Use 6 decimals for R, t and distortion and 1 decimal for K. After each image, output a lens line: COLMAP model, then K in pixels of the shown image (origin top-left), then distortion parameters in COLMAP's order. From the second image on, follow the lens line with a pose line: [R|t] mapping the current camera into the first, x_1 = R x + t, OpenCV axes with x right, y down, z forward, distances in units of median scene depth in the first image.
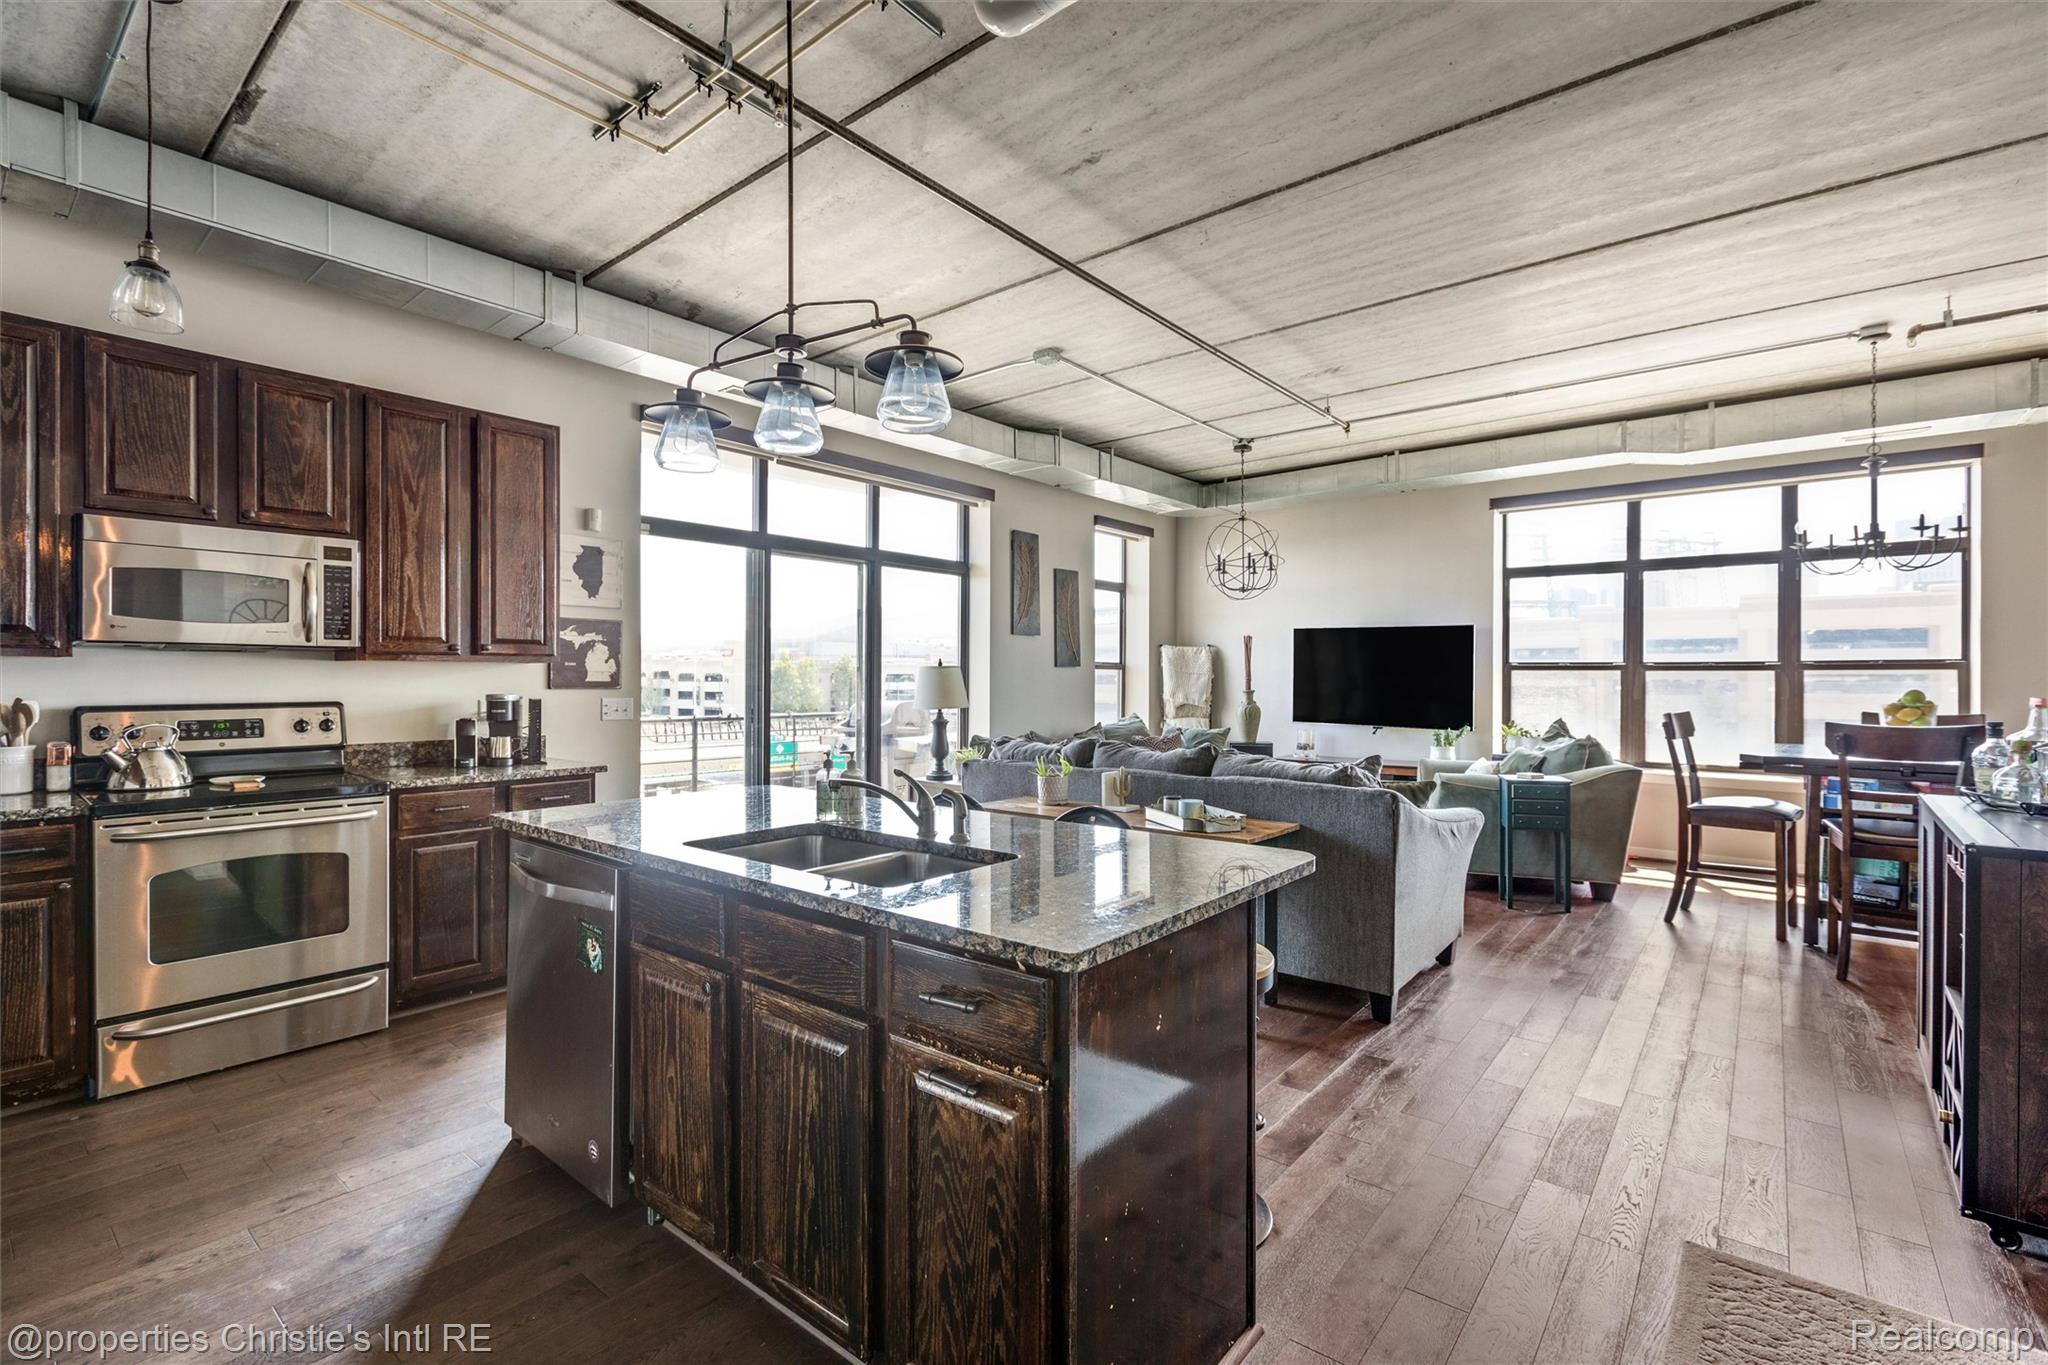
lens RADIAL K [[905.6, 0, 1024.0], [0, 905.6, 682.5], [0, 0, 1]] dist [-0.000275, 0.000022]
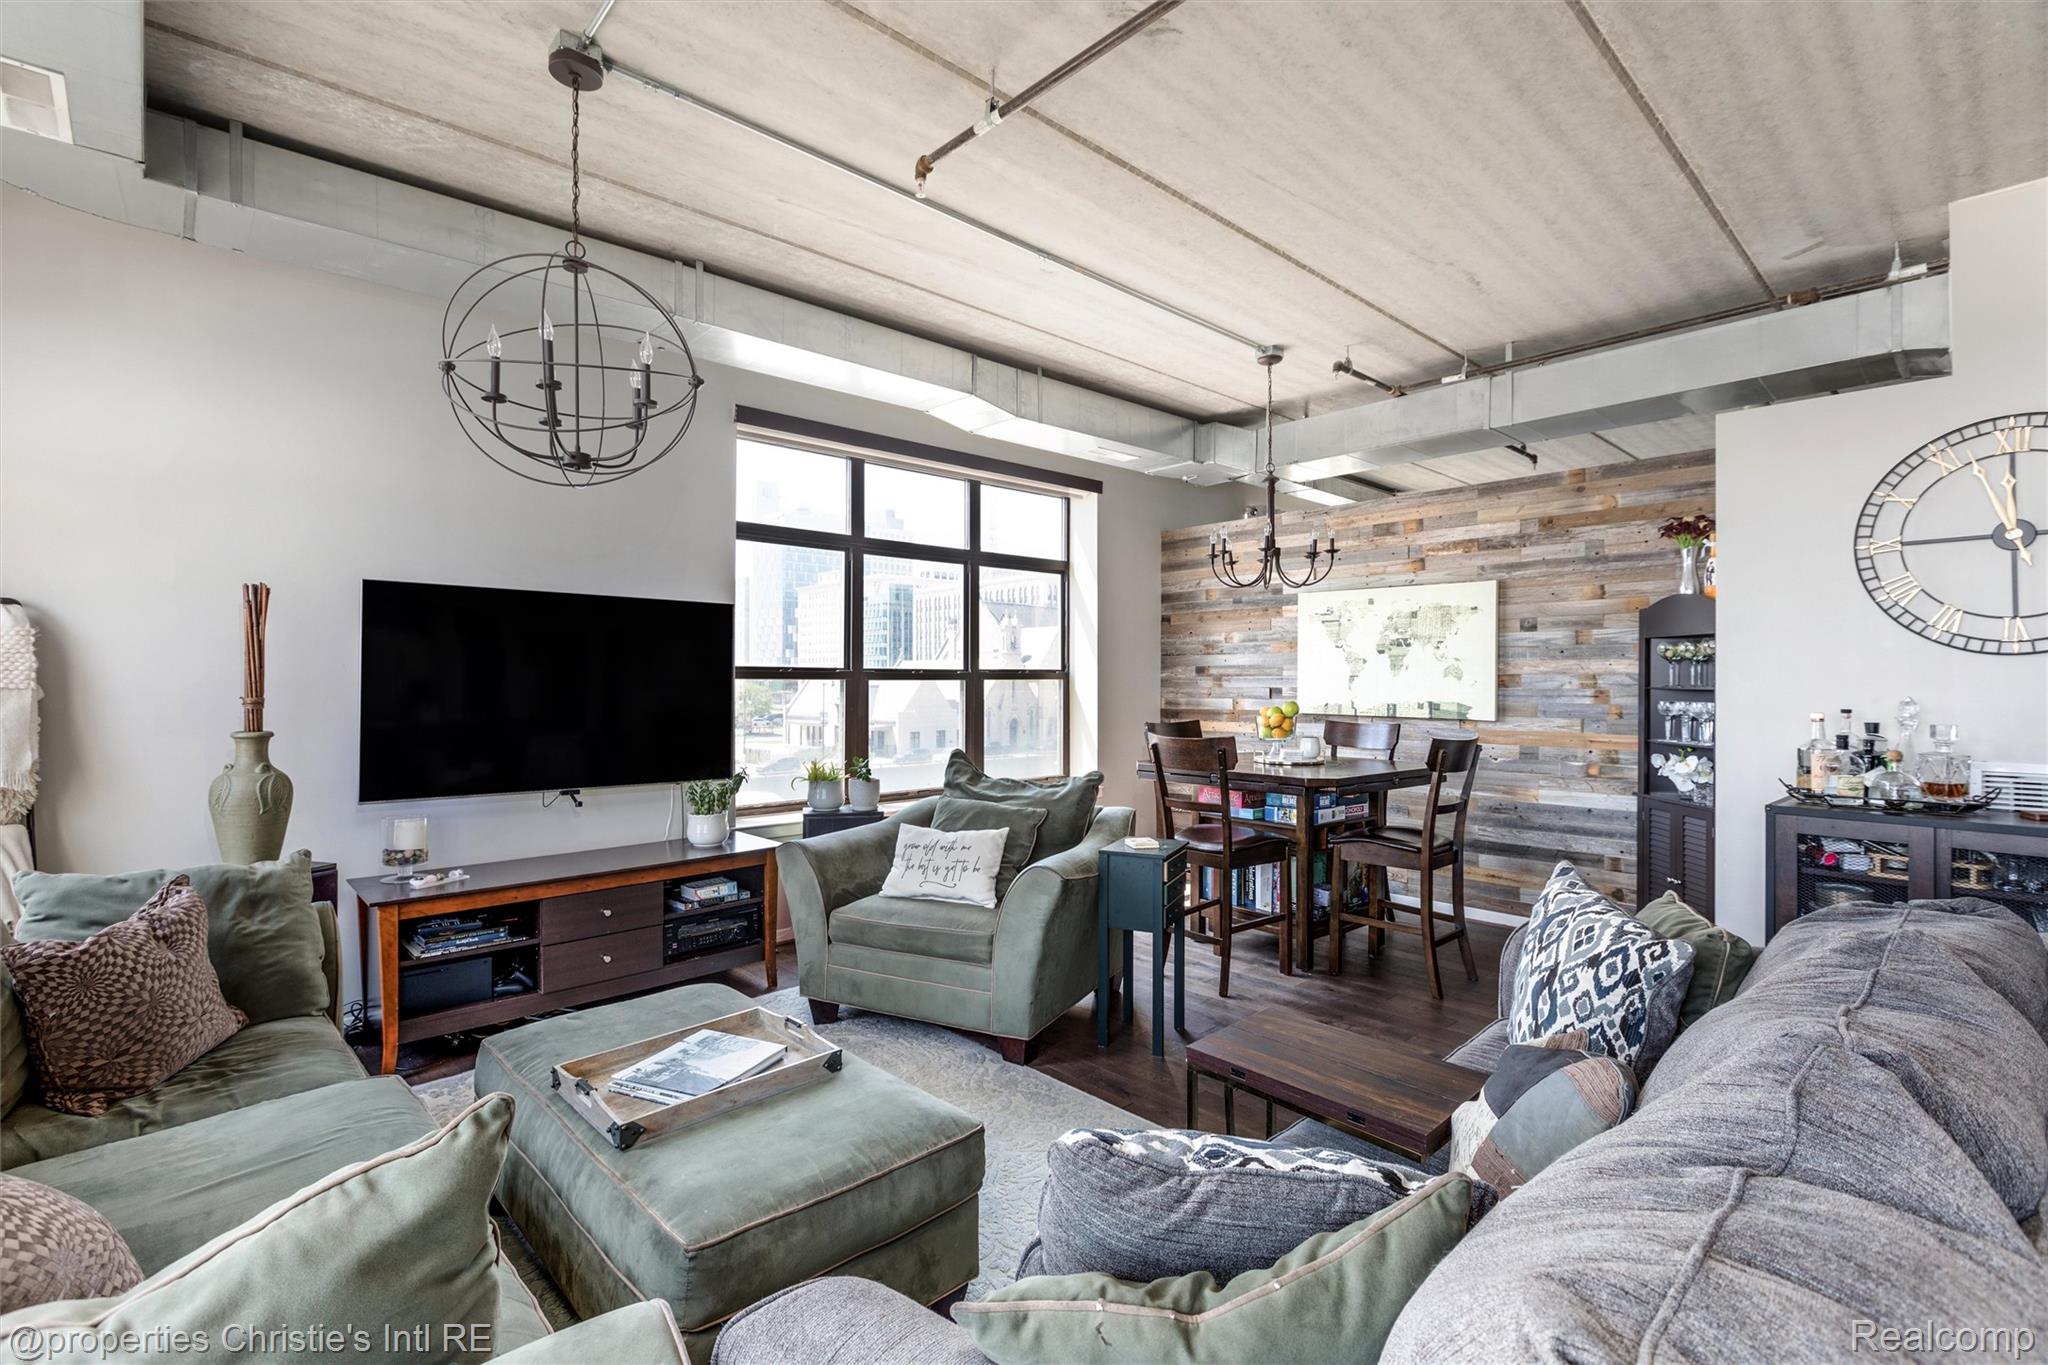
lens RADIAL K [[944.5, 0, 1031.9], [0, 944.5, 679.0], [0, 0, 1]] dist [-0.002164, 0.000311]
pose [[0.135420, -0.002650, 0.990785, -0.104883], [0.004090, 0.999989, 0.002115, -0.014836], [-0.990780, 0.003766, 0.135430, 0.742502]]
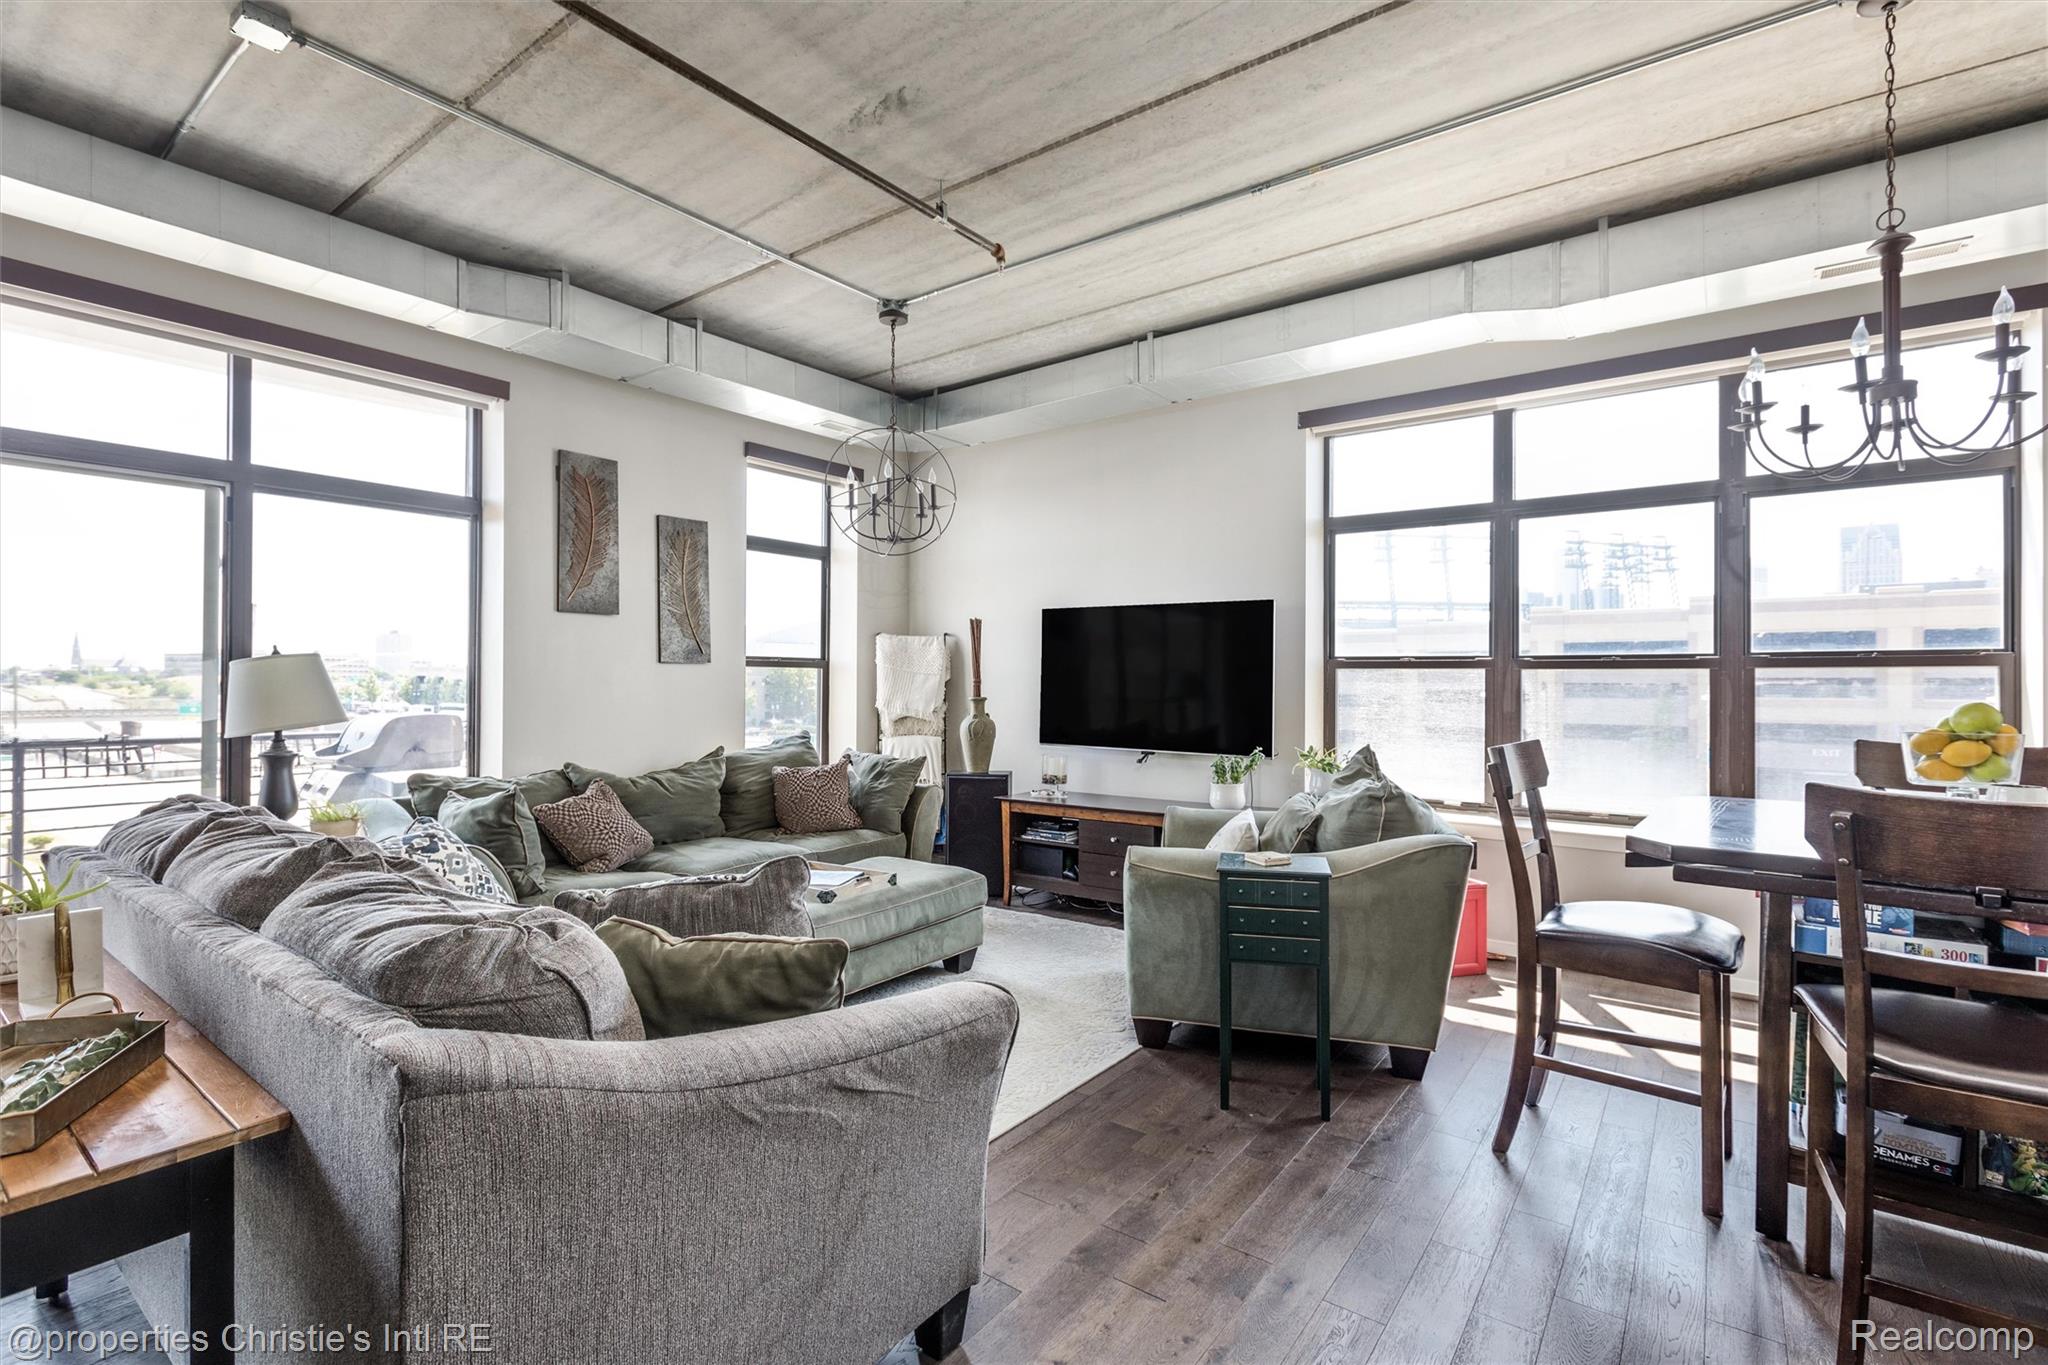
lens RADIAL K [[928.6, 0, 1001.2], [0, 928.6, 680.8], [0, 0, 1]] dist [-0.007442, -0.000054]
pose [[0.999597, 0.001610, 0.028342, 0.287943], [-0.001447, 0.999982, -0.005773, -0.000110], [-0.028351, 0.005730, 0.999582, 0.335965]]
